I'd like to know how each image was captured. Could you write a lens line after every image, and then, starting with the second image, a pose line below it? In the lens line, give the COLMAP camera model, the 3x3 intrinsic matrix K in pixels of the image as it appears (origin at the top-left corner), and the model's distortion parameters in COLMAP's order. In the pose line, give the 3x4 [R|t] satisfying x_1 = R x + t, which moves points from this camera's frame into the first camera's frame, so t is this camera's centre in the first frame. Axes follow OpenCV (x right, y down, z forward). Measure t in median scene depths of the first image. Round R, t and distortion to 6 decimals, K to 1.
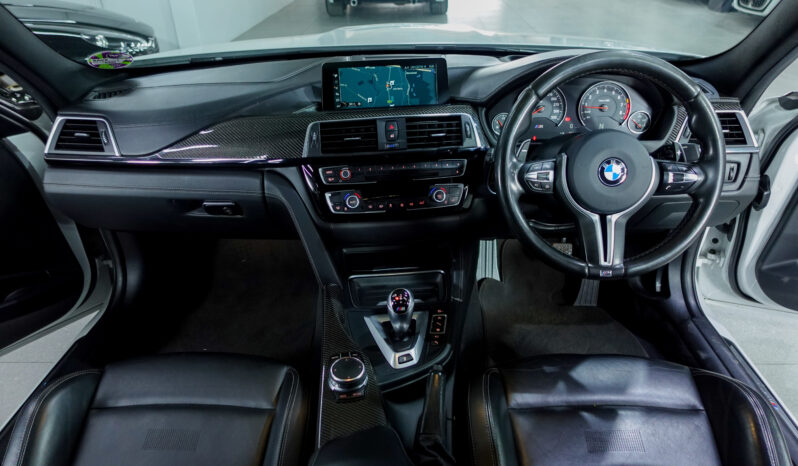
lens RADIAL K [[546.3, 0, 403.5], [0, 546.3, 231.9], [0, 0, 1]] dist [-0.003629, 0.003497]
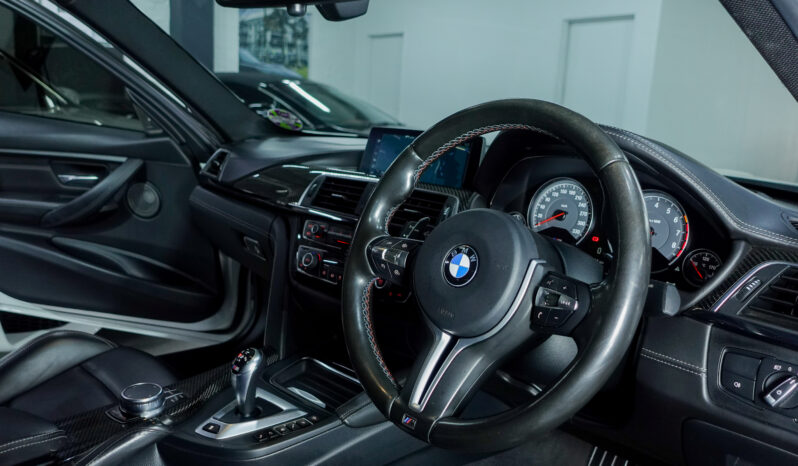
lens RADIAL K [[652.1, 0, 399.0], [0, 652.1, 233.0], [0, 0, 1]] dist [0.000237, 0.000046]
pose [[0.673985, 0.199362, -0.711336, 0.729773], [-0.424084, 0.892847, -0.151583, 0.003082], [0.604894, 0.403831, 0.686311, 0.344544]]
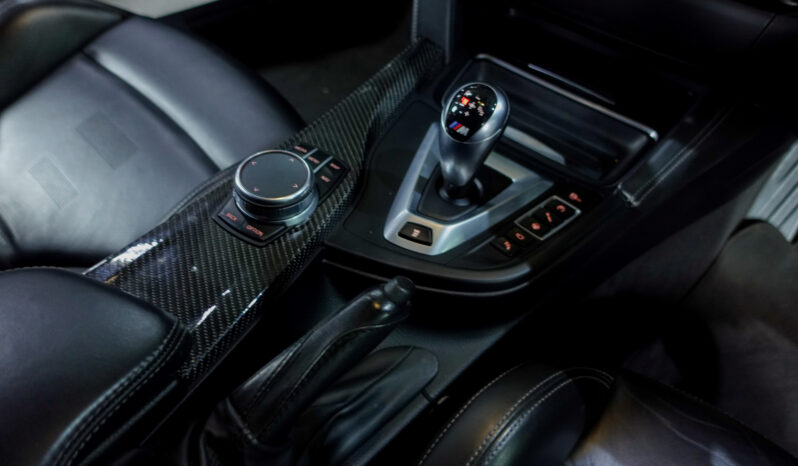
lens RADIAL K [[552.9, 0, 395.5], [0, 552.9, 233.8], [0, 0, 1]] dist [-0.001463, 0.002521]
pose [[0.741903, 0.555571, -0.375393, 0.141303], [-0.420168, 0.821522, 0.385436, 0.057994], [0.522531, -0.128228, 0.842923, 0.539804]]
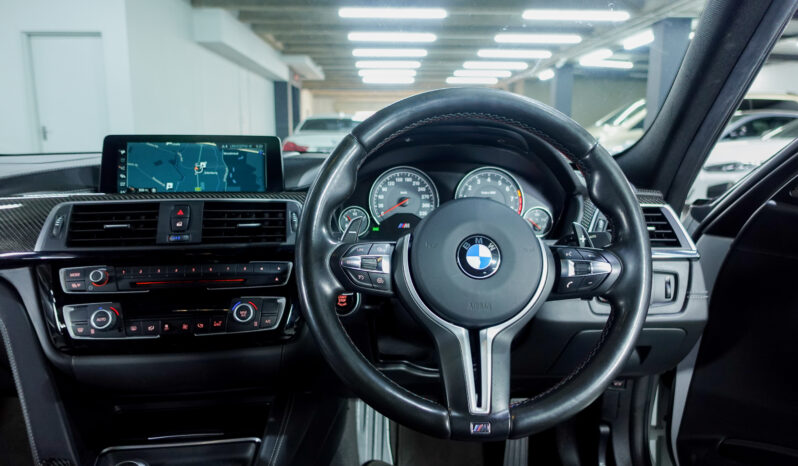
lens RADIAL K [[546.3, 0, 403.5], [0, 546.3, 231.9], [0, 0, 1]] dist [-0.003629, 0.003497]
pose [[0.997680, 0.018461, 0.065532, 0.211791], [0.004519, 0.942455, -0.334301, 0.062633], [-0.067933, 0.333822, 0.940185, 0.334778]]
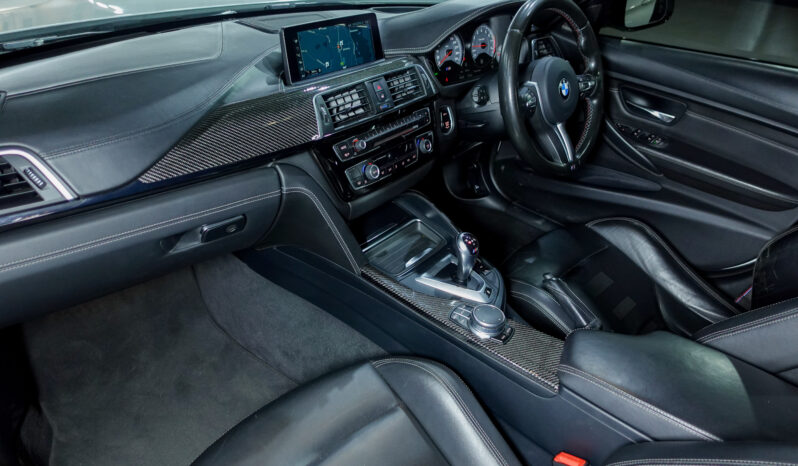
lens RADIAL K [[552.9, 0, 395.5], [0, 552.9, 233.8], [0, 0, 1]] dist [-0.001463, 0.002521]
pose [[0.690441, -0.326636, 0.645446, -0.709782], [0.278627, 0.943492, 0.179416, -0.113187], [-0.667576, 0.055963, 0.742435, 0.262102]]
